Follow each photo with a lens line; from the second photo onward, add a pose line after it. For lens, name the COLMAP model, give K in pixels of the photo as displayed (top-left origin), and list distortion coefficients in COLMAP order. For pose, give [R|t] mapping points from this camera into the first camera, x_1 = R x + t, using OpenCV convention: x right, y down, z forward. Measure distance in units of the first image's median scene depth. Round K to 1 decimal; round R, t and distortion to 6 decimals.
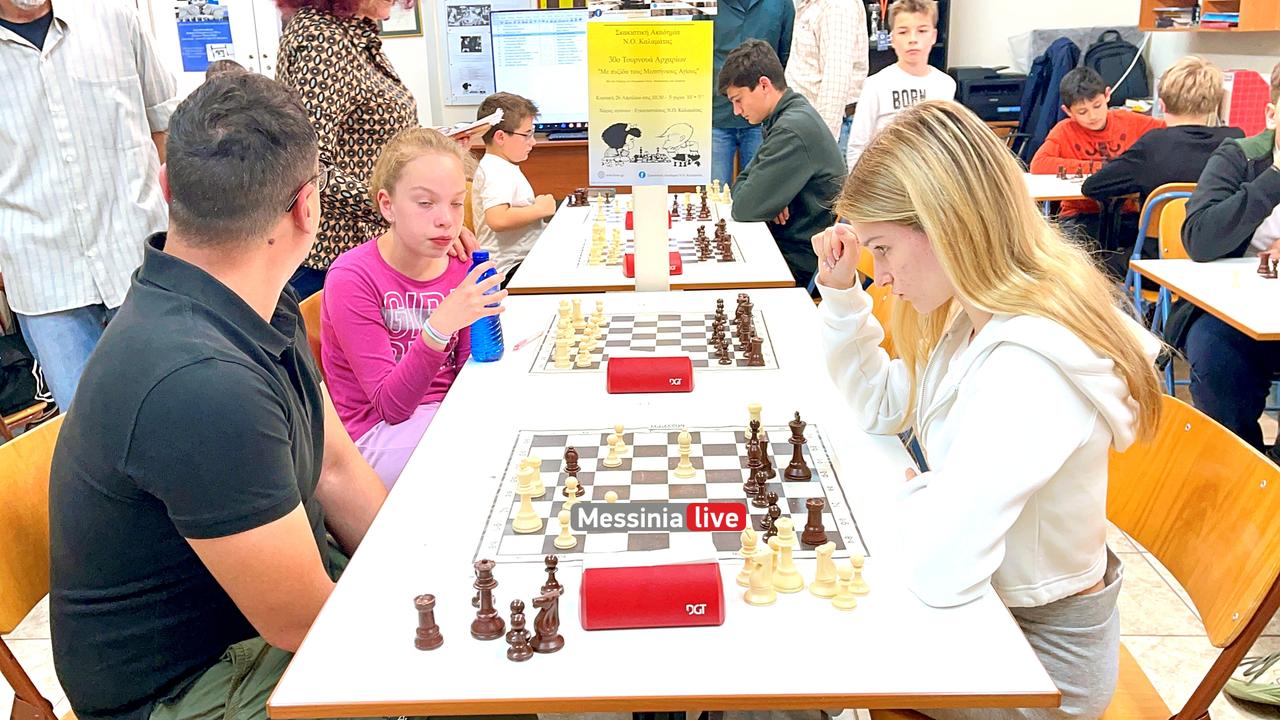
lens RADIAL K [[1115.1, 0, 640.0], [0, 1115.1, 360.0], [0, 0, 1]] dist [0.100458, 0.001075]
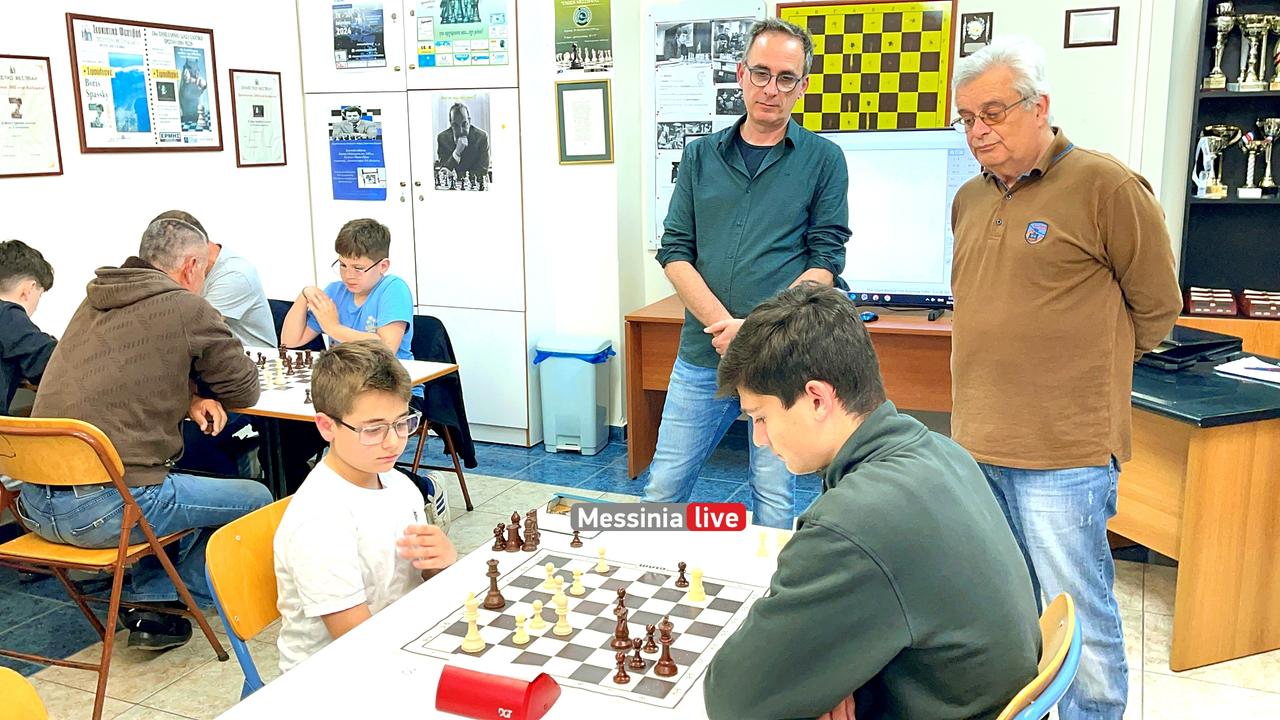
lens RADIAL K [[1115.1, 0, 640.0], [0, 1115.1, 360.0], [0, 0, 1]] dist [0.100458, 0.001075]
pose [[0.924407, 0.101633, -0.367618, 0.115352], [-0.125247, 0.991283, -0.040891, -0.134223], [0.360257, 0.083843, 0.929077, 0.340533]]
